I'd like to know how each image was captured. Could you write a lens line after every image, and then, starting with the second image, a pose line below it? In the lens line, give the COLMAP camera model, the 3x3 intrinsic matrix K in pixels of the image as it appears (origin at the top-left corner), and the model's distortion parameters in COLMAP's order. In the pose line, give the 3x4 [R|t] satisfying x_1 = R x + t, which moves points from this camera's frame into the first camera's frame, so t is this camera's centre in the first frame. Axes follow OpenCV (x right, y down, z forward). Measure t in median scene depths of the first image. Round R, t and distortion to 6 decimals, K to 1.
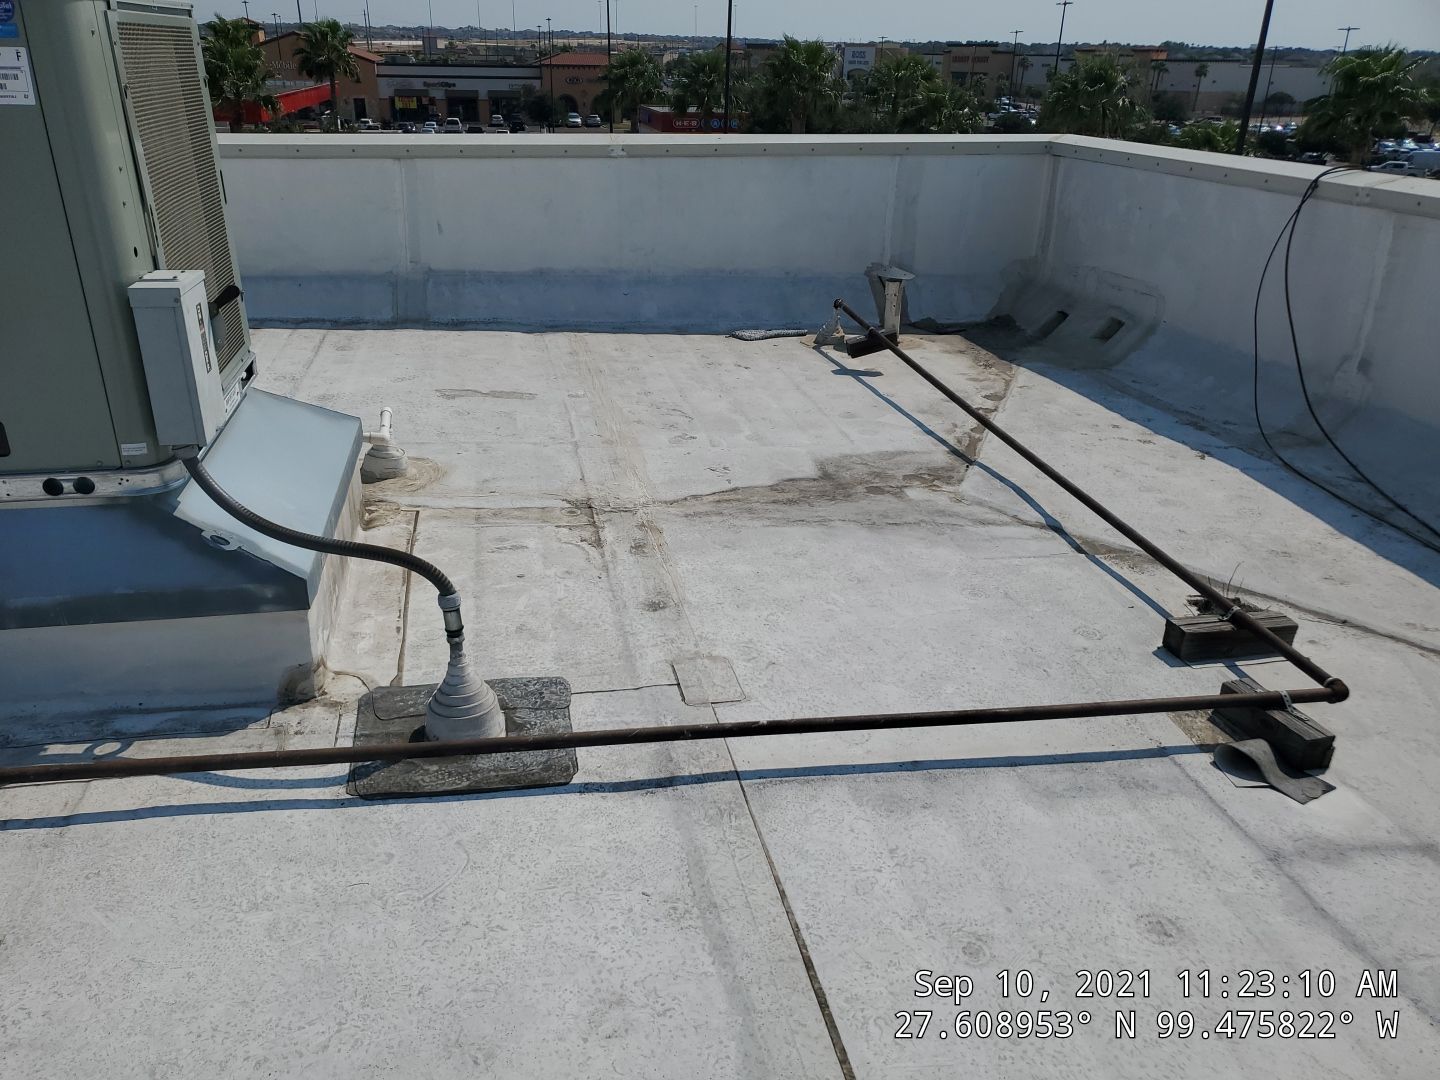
lens RADIAL K [[1106.3, 0, 697.2], [0, 1106.3, 539.2], [0, 0, 1]] dist [0.094466, -0.138812]
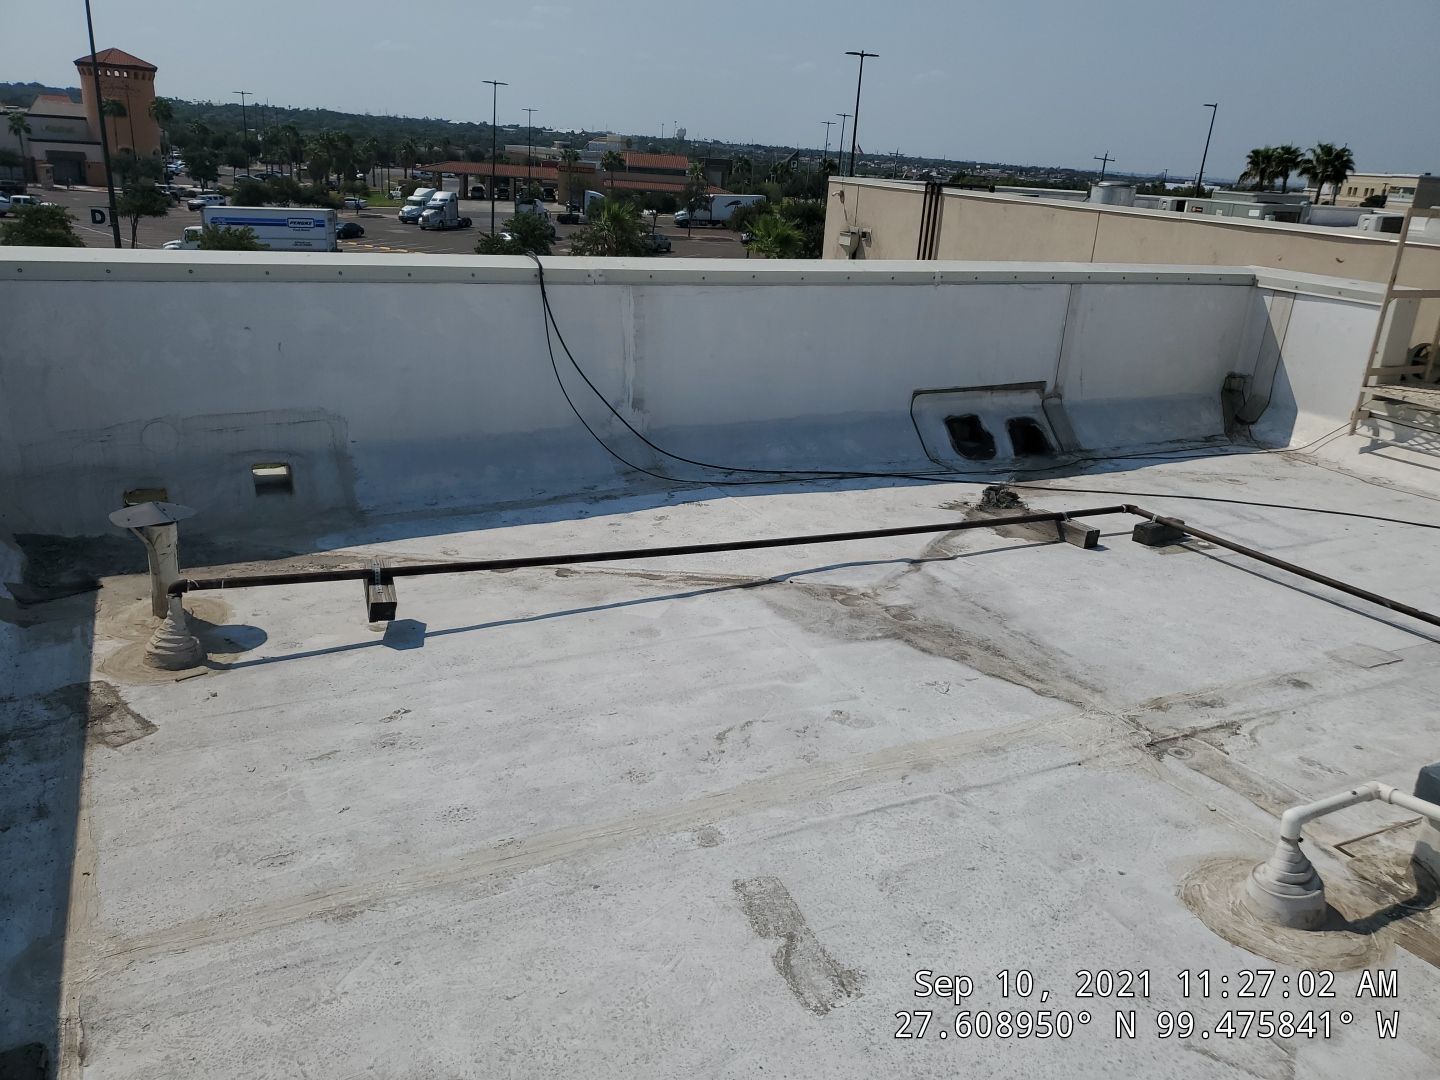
lens RADIAL K [[1106.3, 0, 697.2], [0, 1106.3, 539.2], [0, 0, 1]] dist [0.094466, -0.138812]
pose [[-0.277800, -0.353307, 0.893309, -0.569651], [0.313959, 0.845454, 0.432015, -0.513880], [-0.907886, 0.400476, -0.123944, 1.084728]]
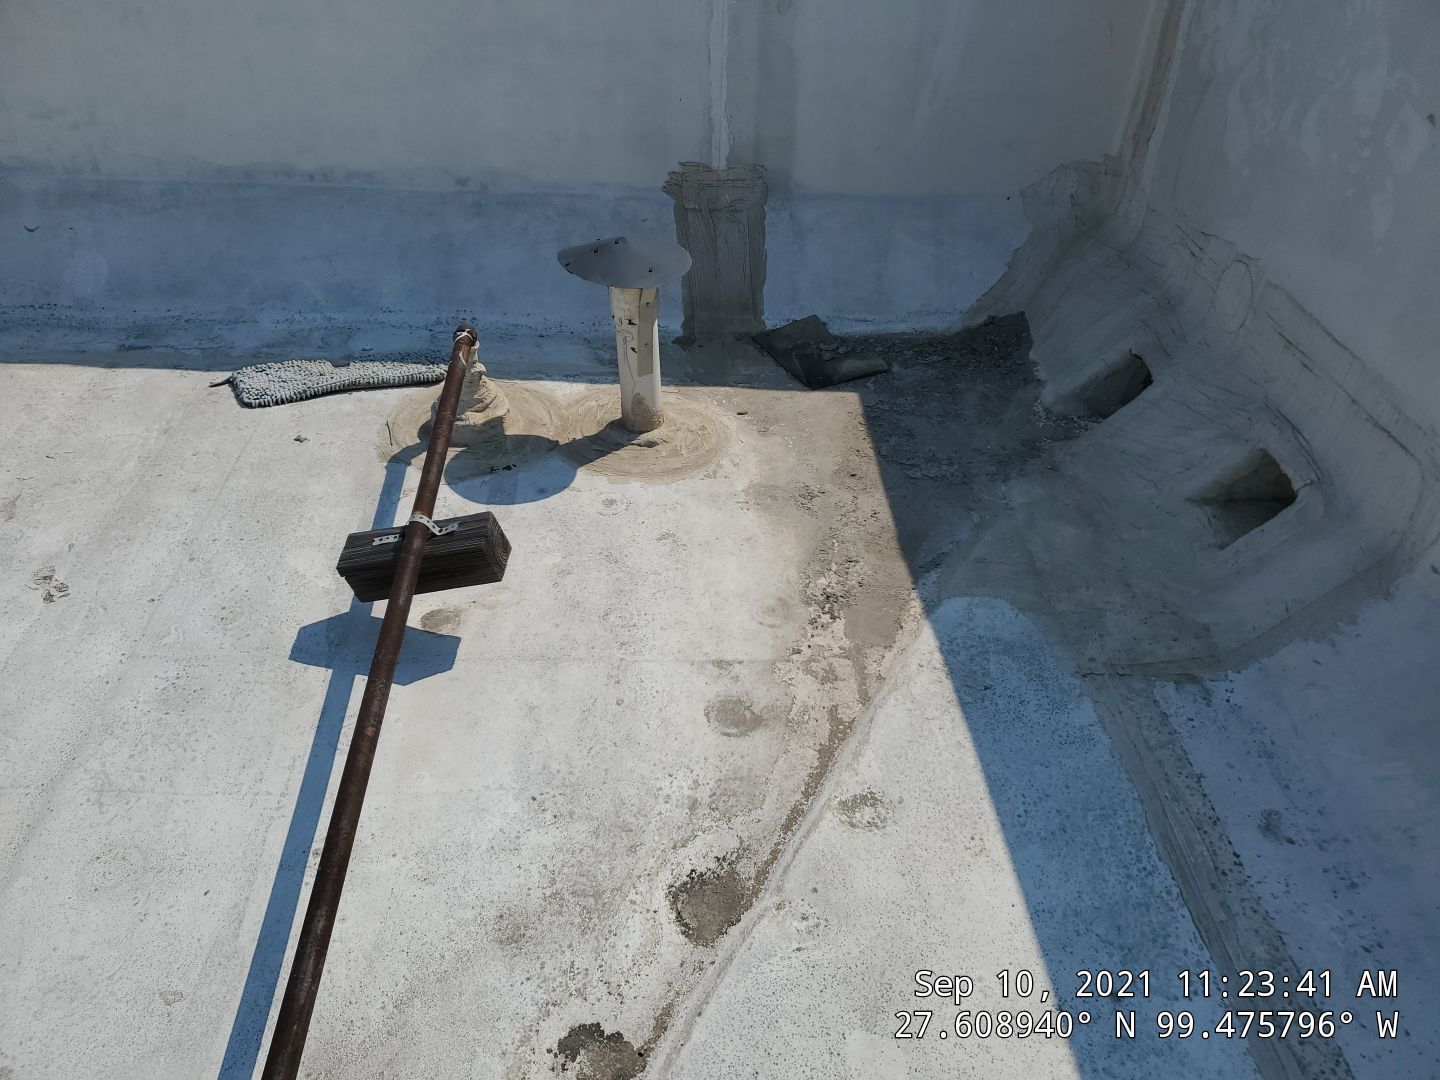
lens RADIAL K [[1106.3, 0, 697.2], [0, 1106.3, 539.2], [0, 0, 1]] dist [0.094466, -0.138812]
pose [[0.987807, 0.096562, -0.122122, 0.326357], [-0.062898, 0.965072, 0.254324, -0.321053], [0.142415, -0.243541, 0.959378, 0.857964]]
